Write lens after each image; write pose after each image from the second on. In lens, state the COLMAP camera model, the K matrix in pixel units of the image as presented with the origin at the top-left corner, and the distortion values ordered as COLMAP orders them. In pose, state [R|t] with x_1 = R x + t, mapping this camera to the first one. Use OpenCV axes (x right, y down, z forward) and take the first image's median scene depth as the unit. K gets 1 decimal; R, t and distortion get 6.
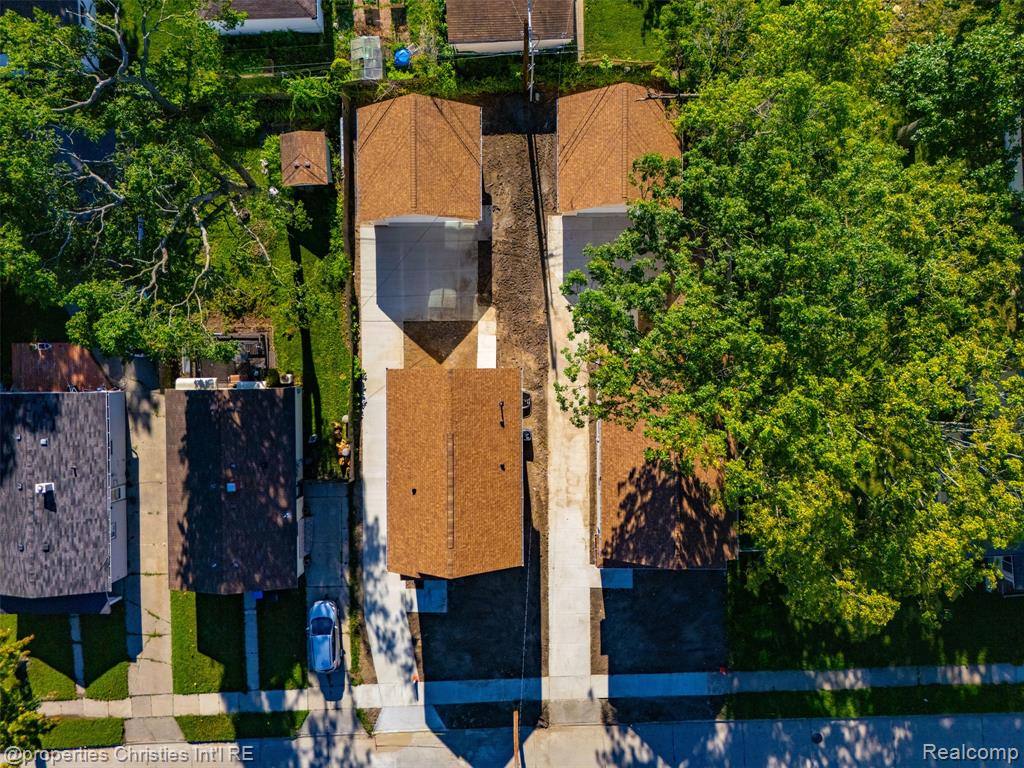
lens RADIAL K [[719.0, 0, 512.0], [0, 719.0, 384.0], [0, 0, 1]] dist [0.060137, -0.033033]
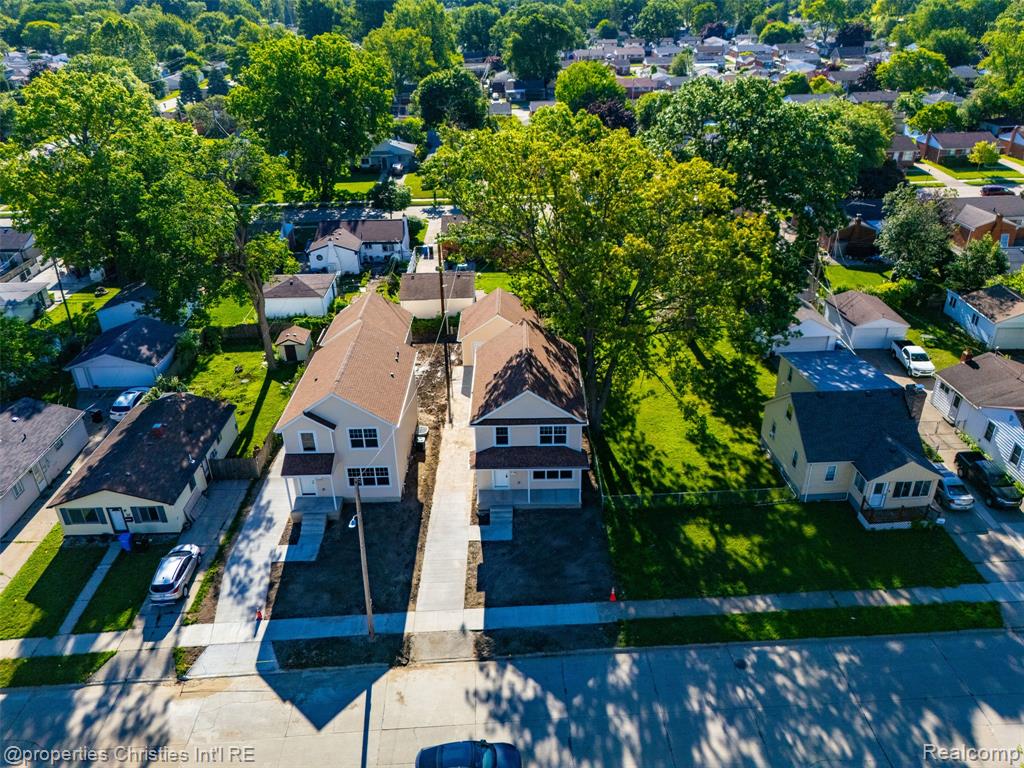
lens RADIAL K [[756.5, 0, 514.6], [0, 756.5, 388.1], [0, 0, 1]] dist [0.069487, -0.062180]
pose [[0.999932, -0.009178, -0.007249, 0.177418], [-0.002300, 0.453433, -0.891288, 1.090352], [0.011468, 0.891243, 0.453381, 0.351297]]
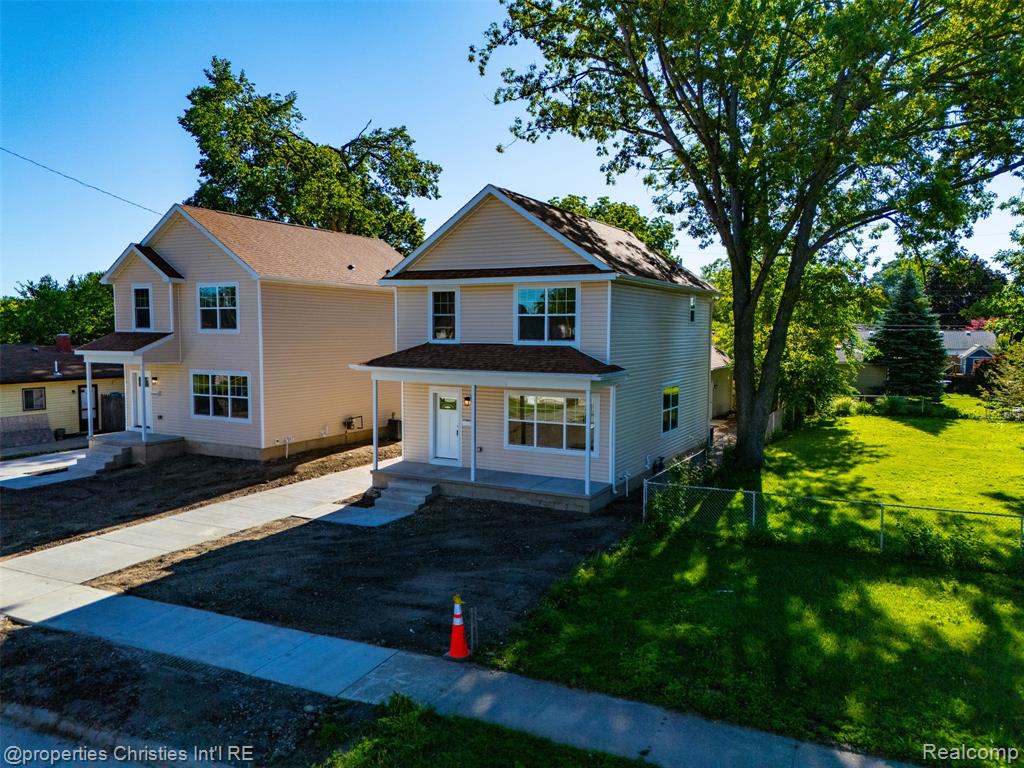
lens RADIAL K [[756.5, 0, 514.6], [0, 756.5, 388.1], [0, 0, 1]] dist [0.069487, -0.062180]
pose [[0.879608, 0.047715, -0.473301, 0.412978], [-0.475047, 0.036017, -0.879223, 0.590758], [-0.024905, 0.998211, 0.054348, 0.895280]]
